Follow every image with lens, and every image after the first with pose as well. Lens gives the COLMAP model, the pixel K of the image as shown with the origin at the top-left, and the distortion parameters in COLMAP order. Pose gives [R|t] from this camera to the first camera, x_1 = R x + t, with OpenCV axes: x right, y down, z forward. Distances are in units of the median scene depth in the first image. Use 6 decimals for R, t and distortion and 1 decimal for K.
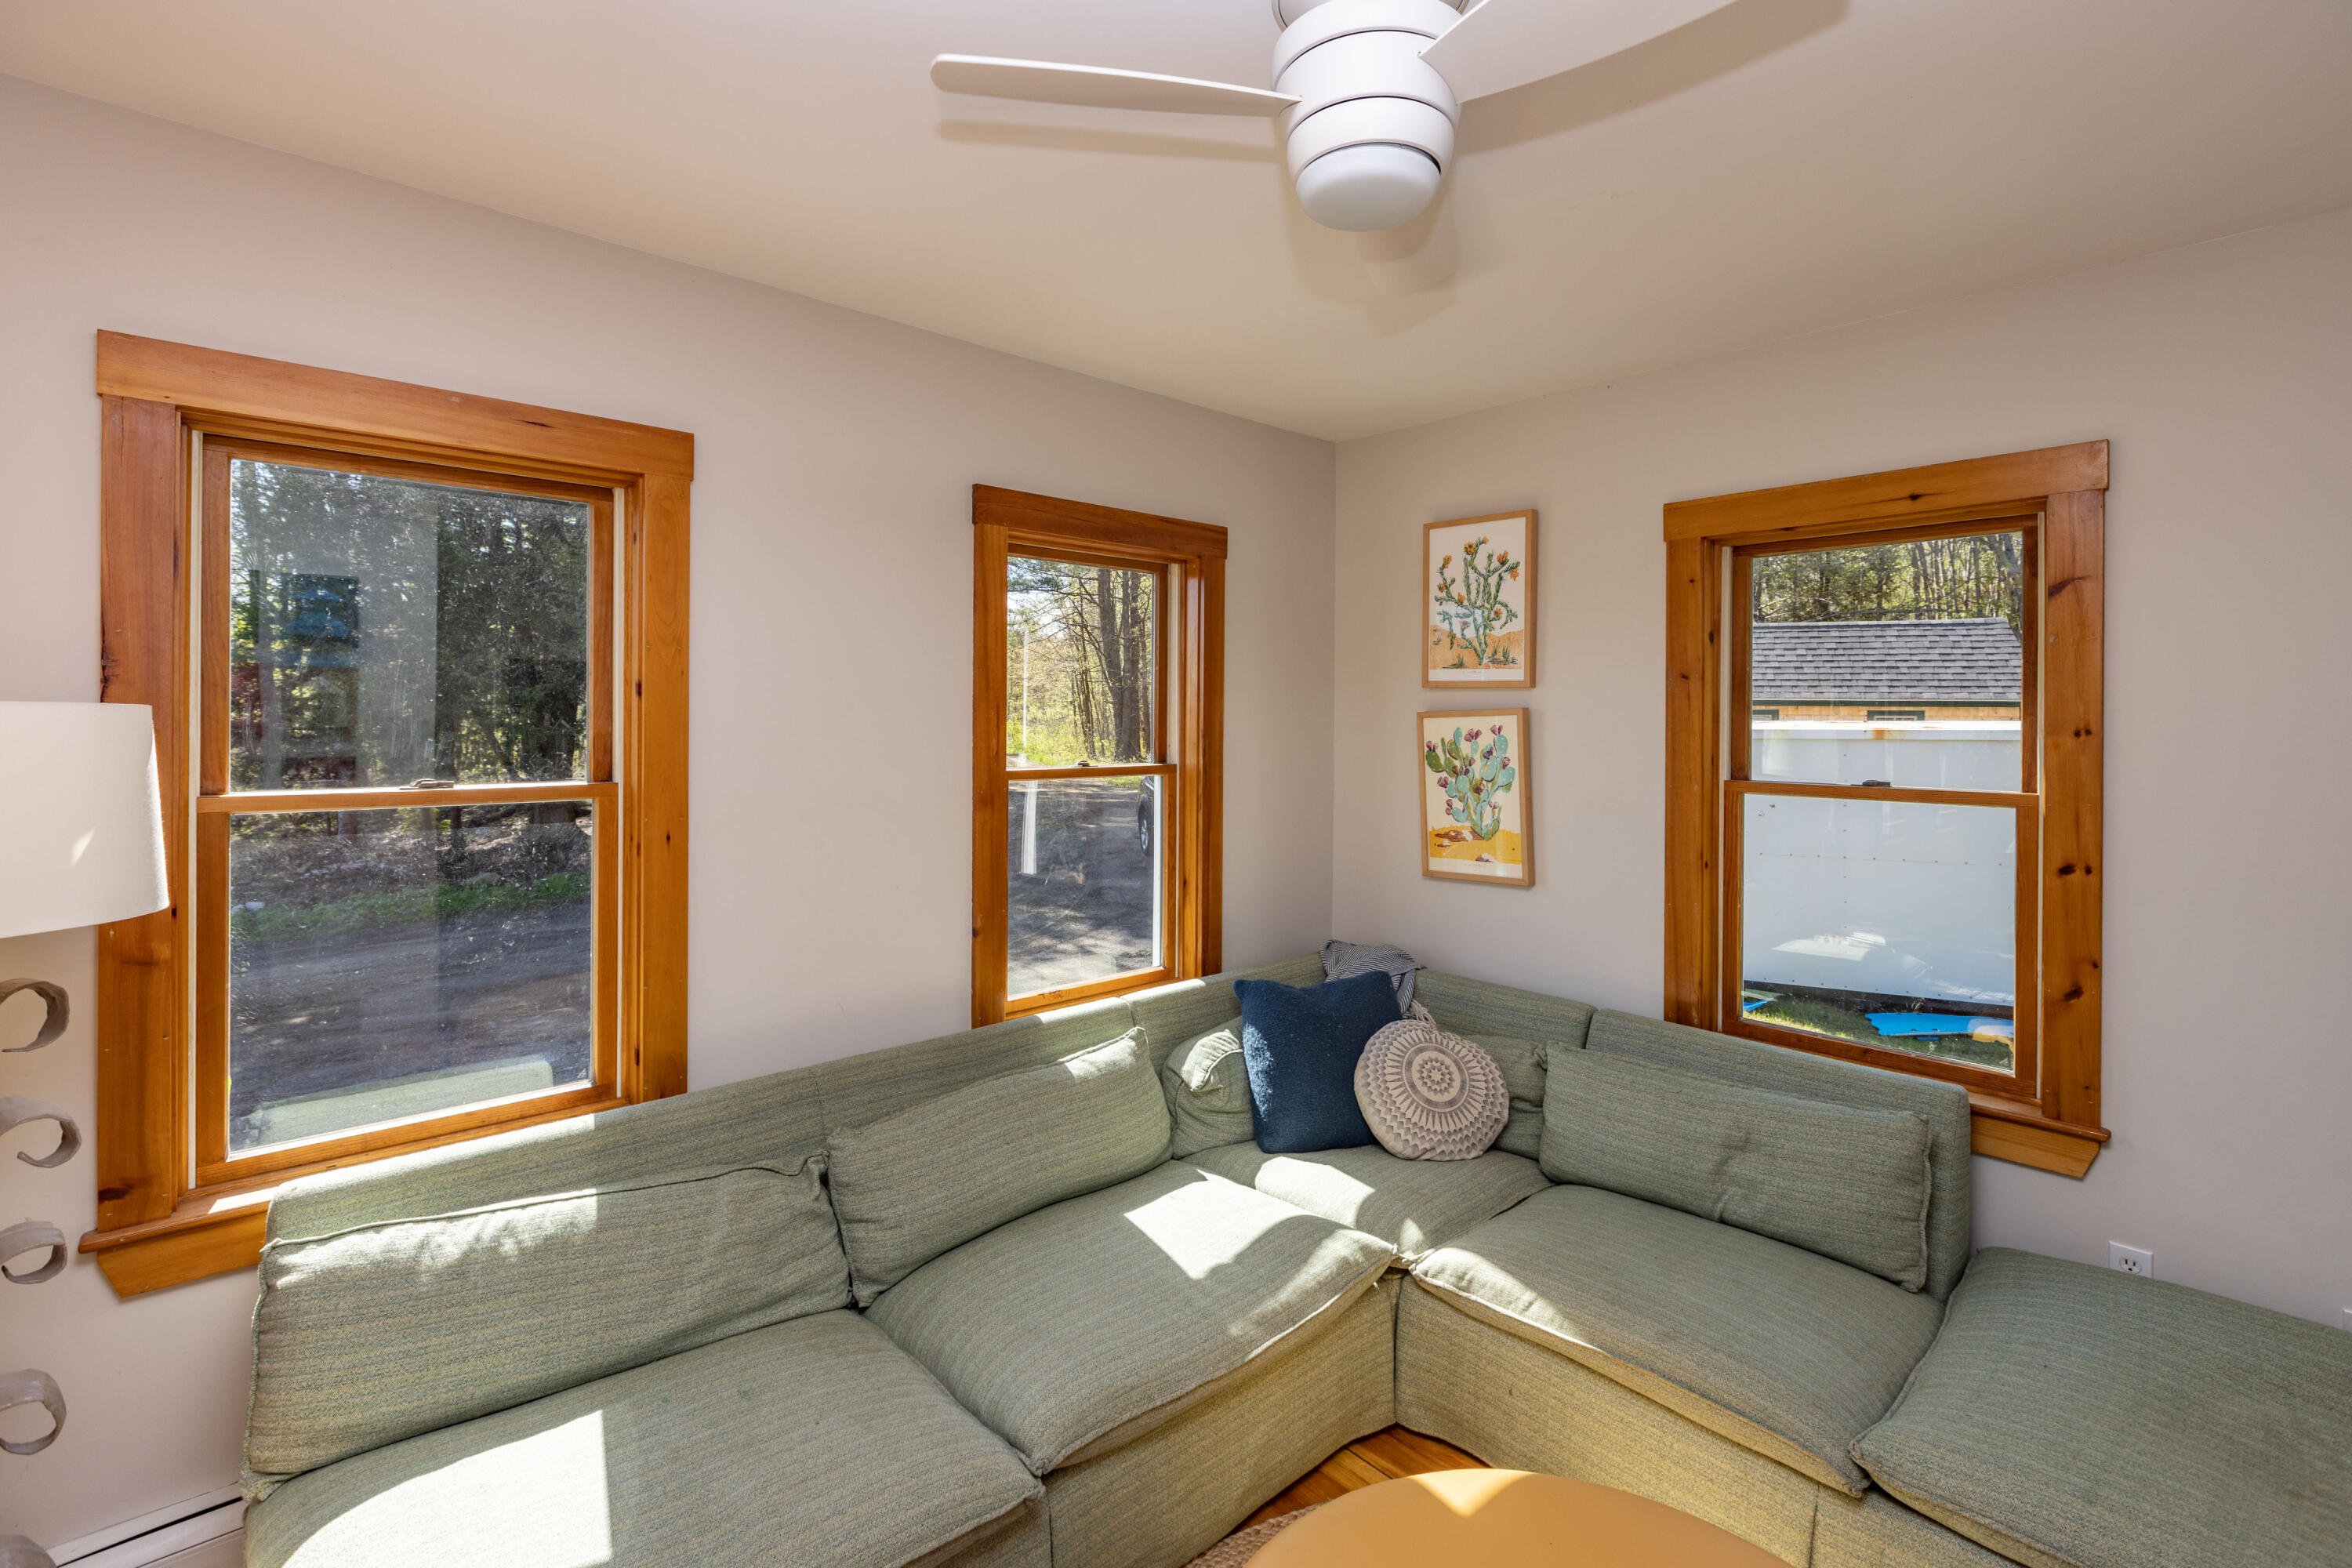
lens RADIAL K [[1078.8, 0, 1138.6], [0, 1078.8, 725.8], [0, 0, 1]] dist [0.000765, 0.000137]
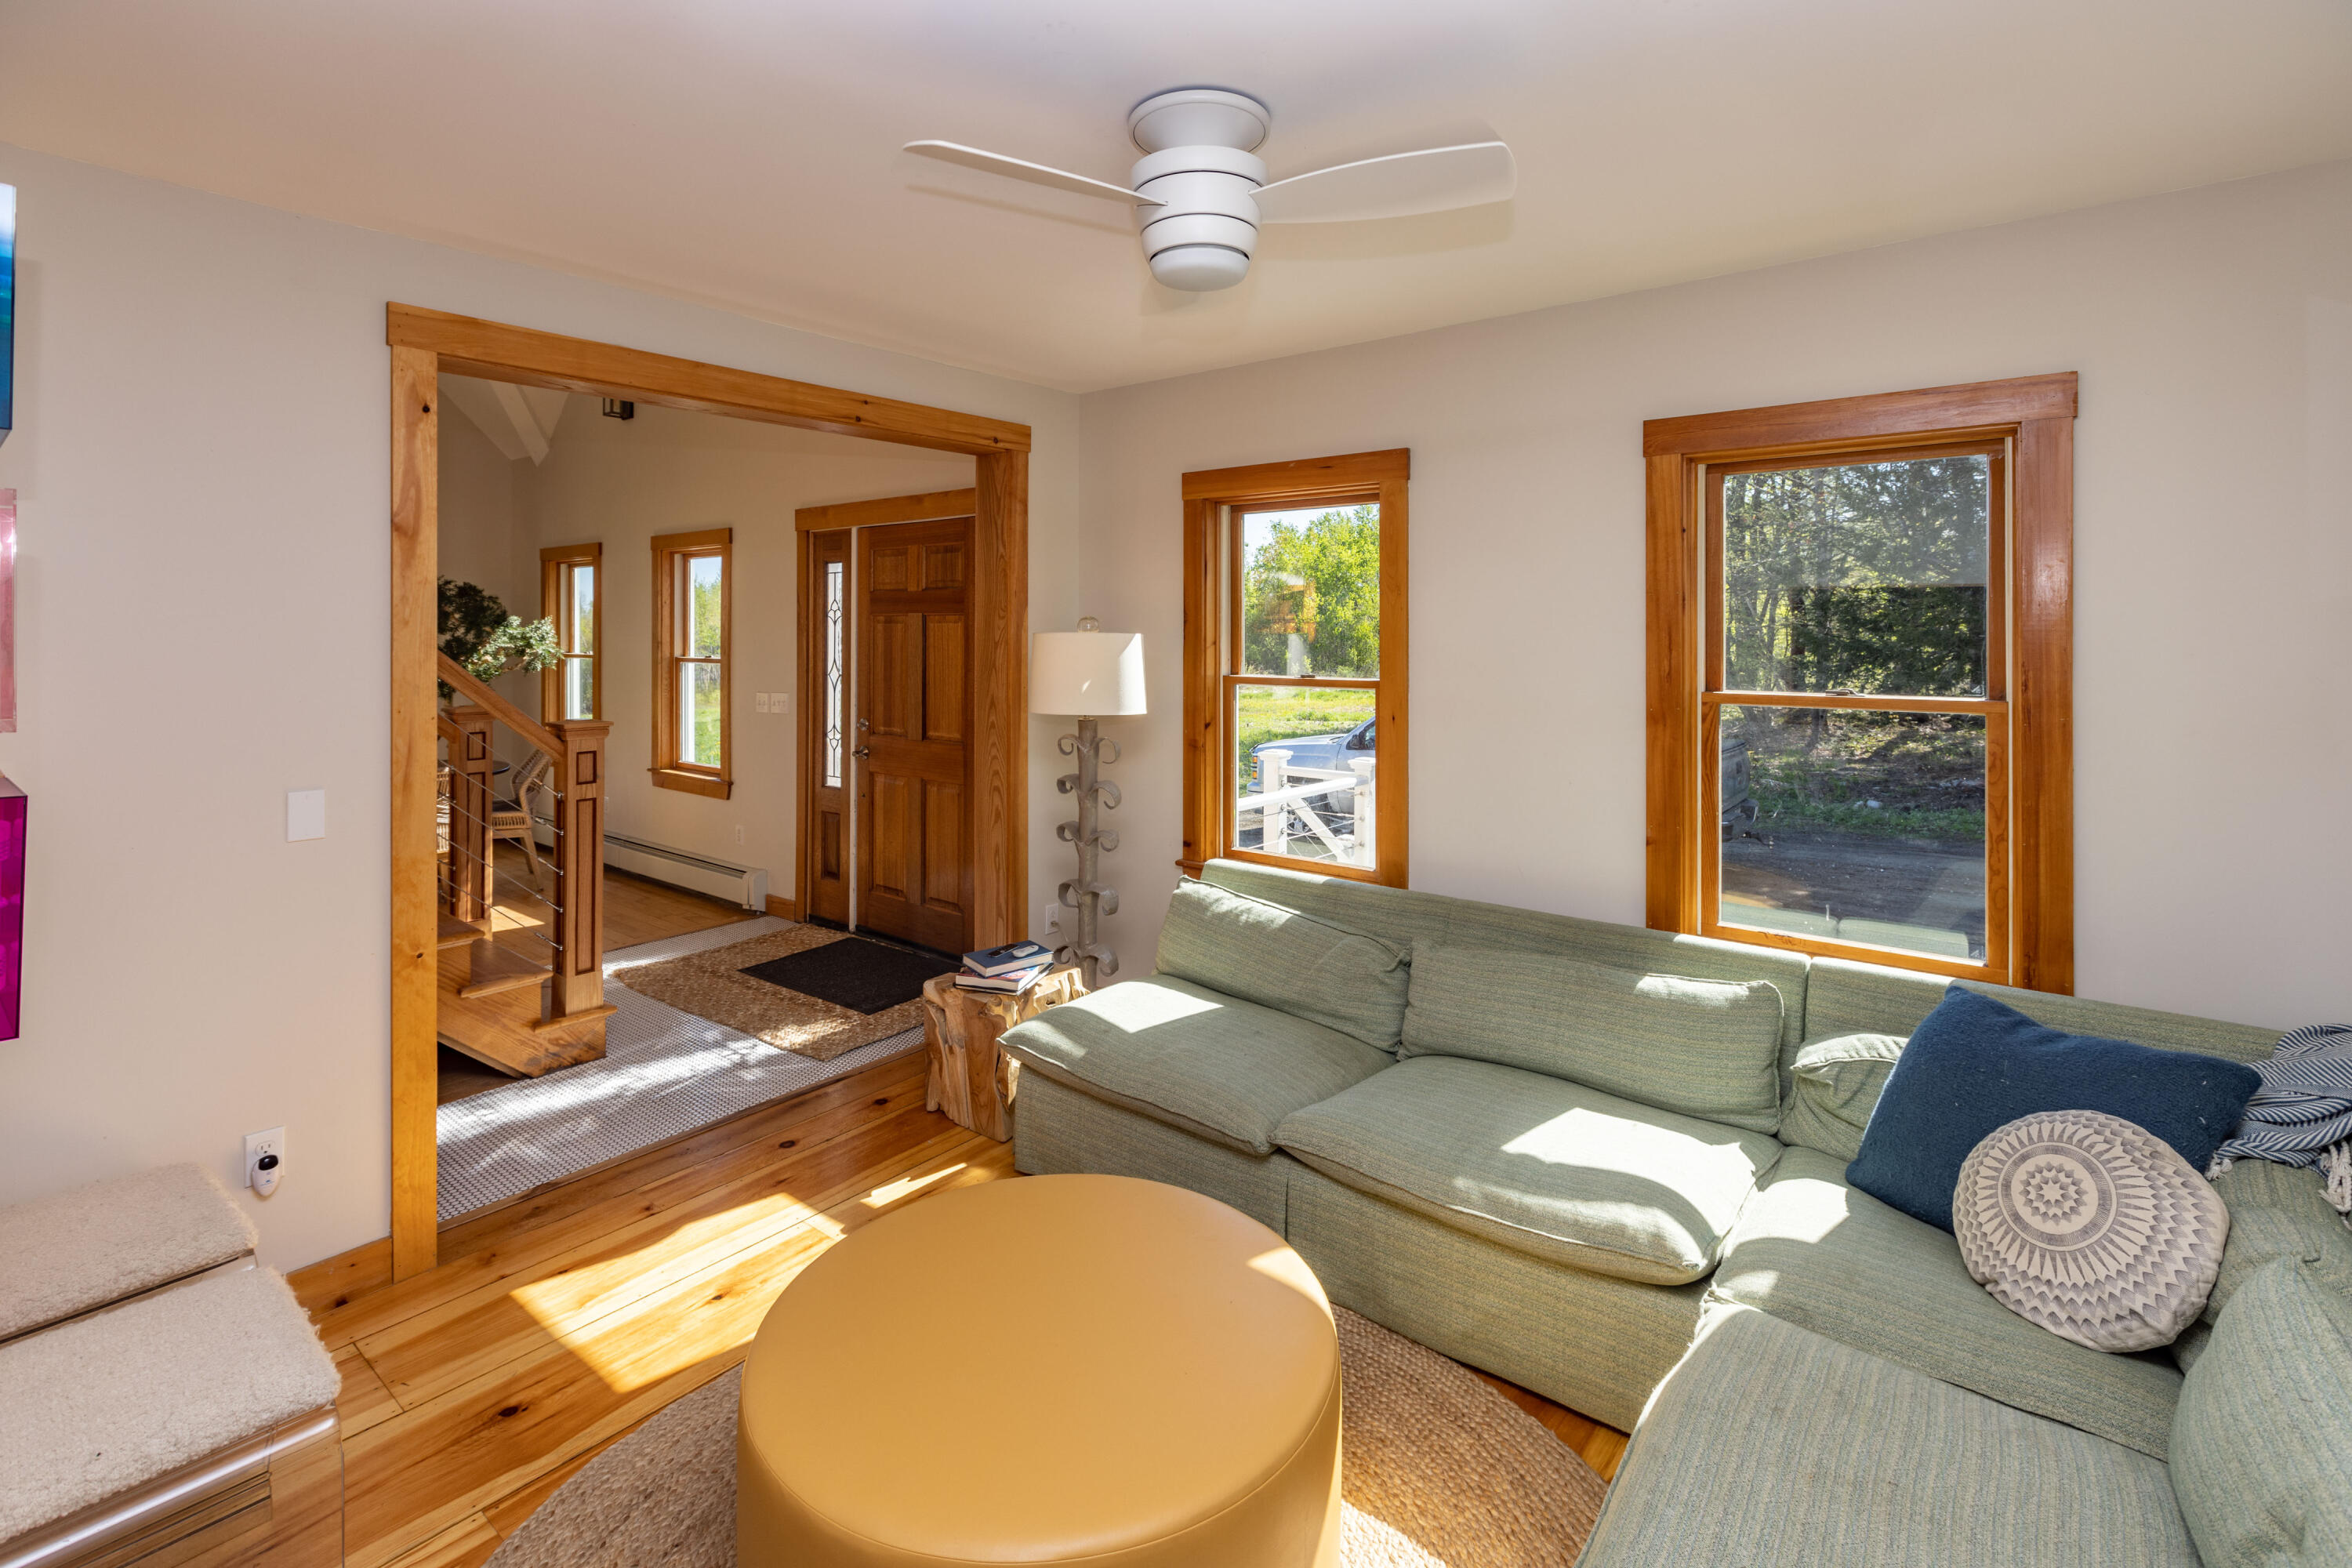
lens RADIAL K [[1078.8, 0, 1174.5], [0, 1078.8, 631.7], [0, 0, 1]] dist [0.000765, 0.000137]
pose [[0.166245, 0.000251, -0.986084, 1.111067], [-0.003574, 0.999994, -0.000348, -0.017122], [0.986078, 0.003582, 0.166245, 0.492839]]
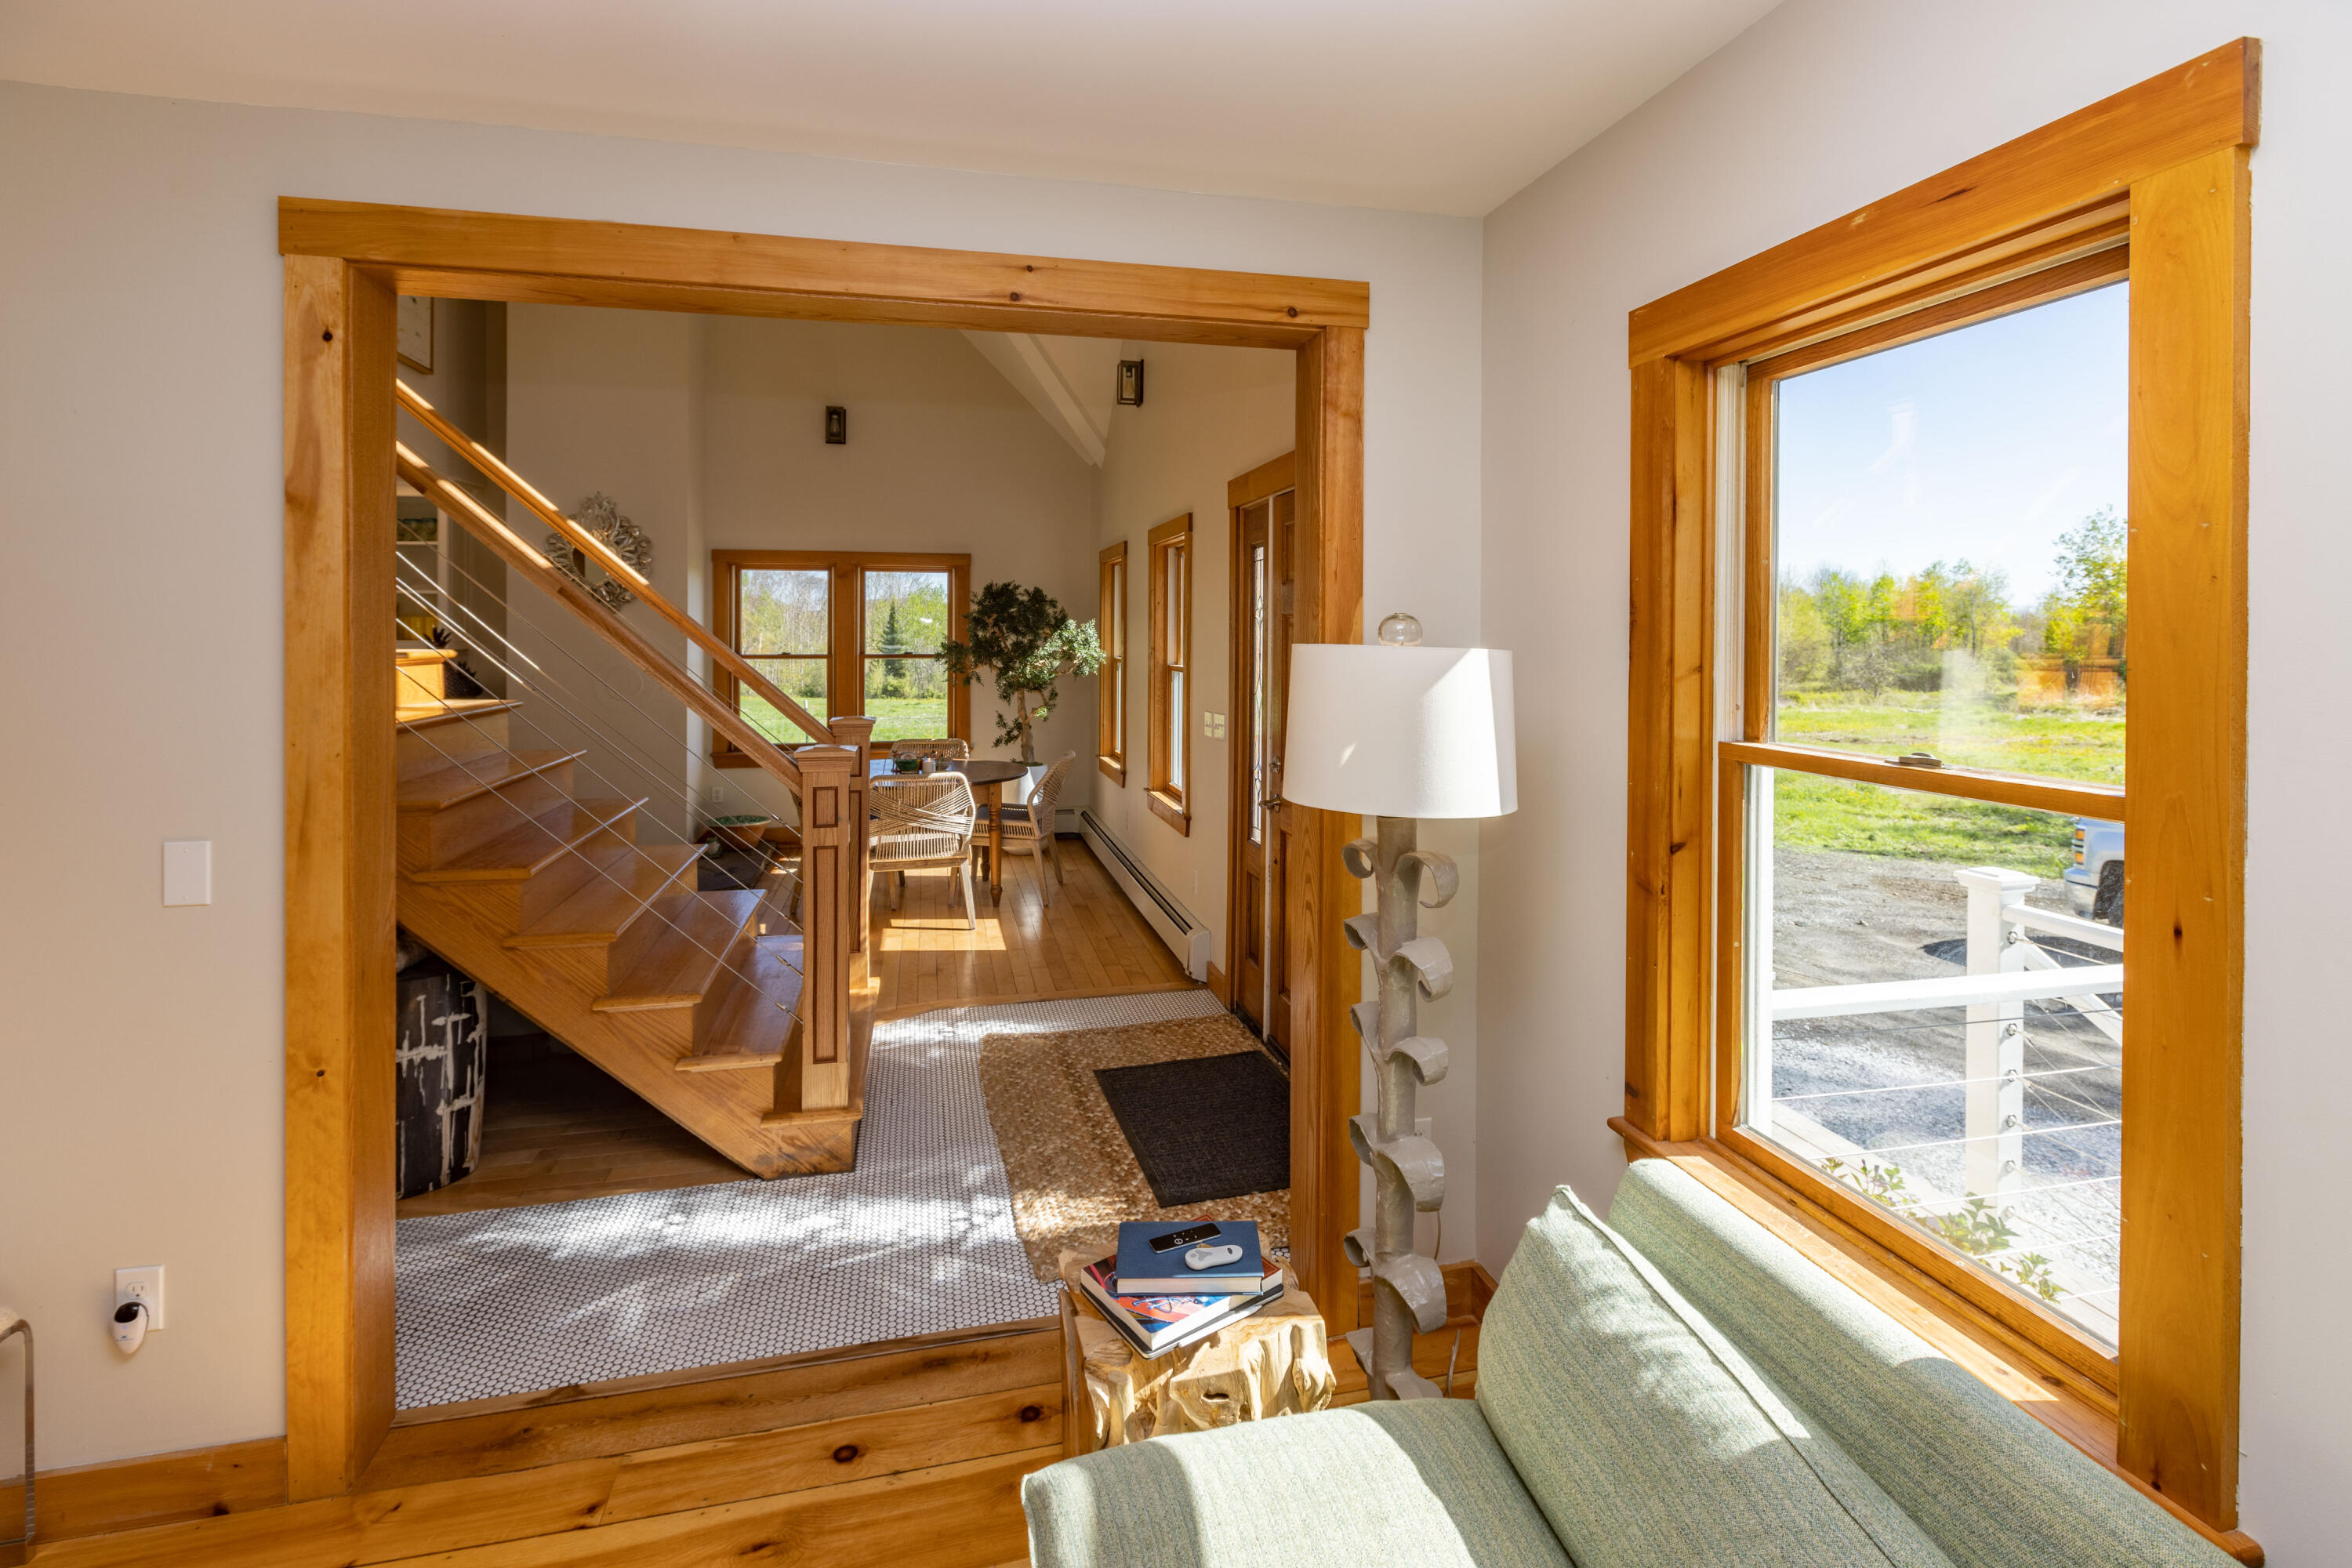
lens RADIAL K [[1078.8, 0, 1175.9], [0, 1078.8, 640.8], [0, 0, 1]] dist [0.000765, 0.000137]
pose [[-0.473503, 0.003777, -0.880784, 0.197444], [-0.007332, 0.999939, 0.008230, -0.025291], [0.880762, 0.010355, -0.473446, 0.927869]]
